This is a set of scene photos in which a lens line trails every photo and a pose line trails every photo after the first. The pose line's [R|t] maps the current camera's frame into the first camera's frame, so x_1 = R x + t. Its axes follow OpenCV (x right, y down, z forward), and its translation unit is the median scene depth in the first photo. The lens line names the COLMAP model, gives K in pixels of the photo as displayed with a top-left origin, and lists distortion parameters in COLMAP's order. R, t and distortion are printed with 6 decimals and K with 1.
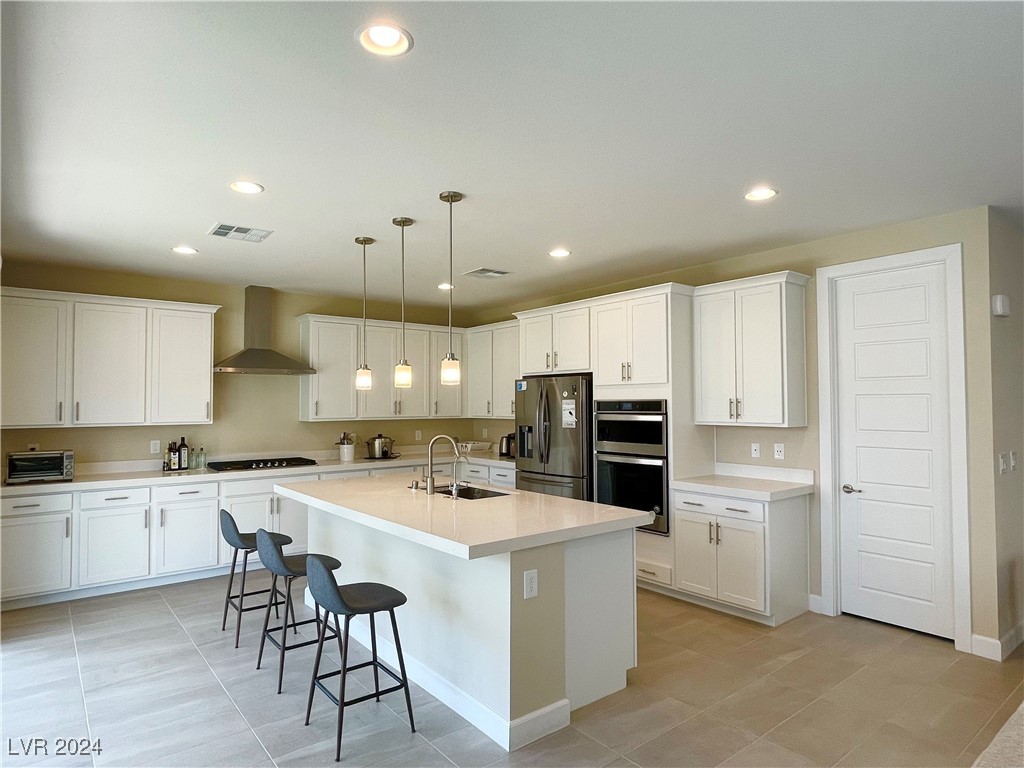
lens RADIAL K [[596.1, 0, 494.5], [0, 596.1, 378.1], [0, 0, 1]] dist [0.003742, -0.001597]
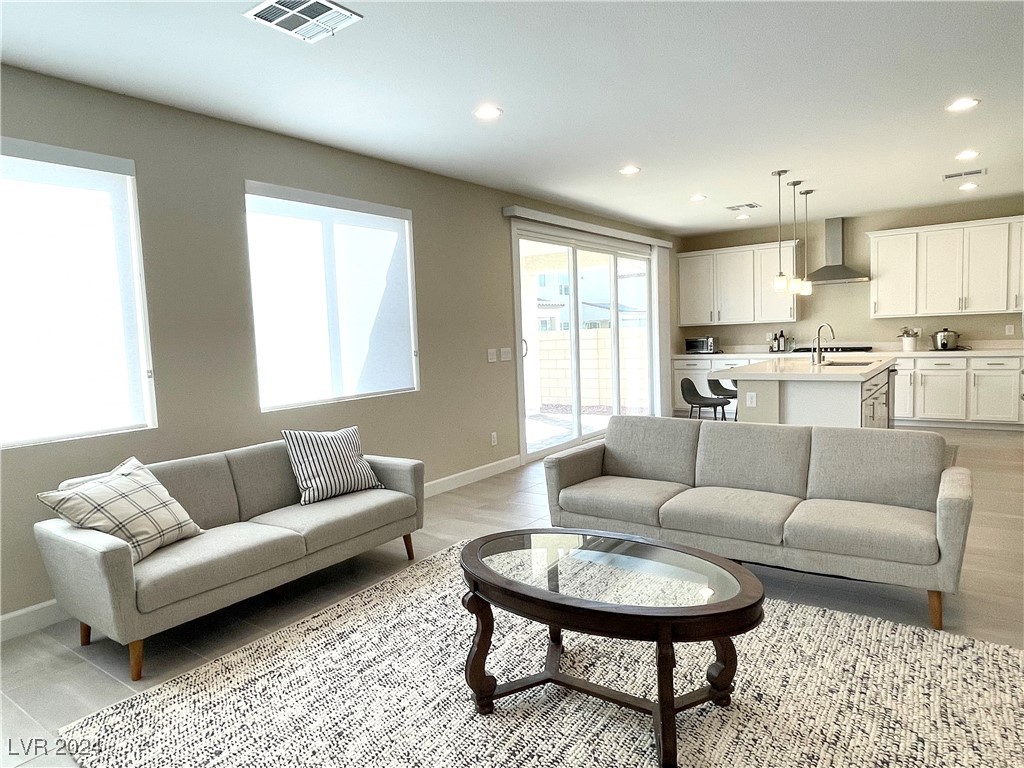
lens RADIAL K [[644.7, 0, 513.4], [0, 644.7, 382.4], [0, 0, 1]] dist [-0.000874, -0.000096]
pose [[0.285468, 0.065958, -0.956116, 0.897009], [0.078630, 0.992654, 0.091955, 0.025538], [0.955157, -0.101429, 0.278185, -0.132934]]
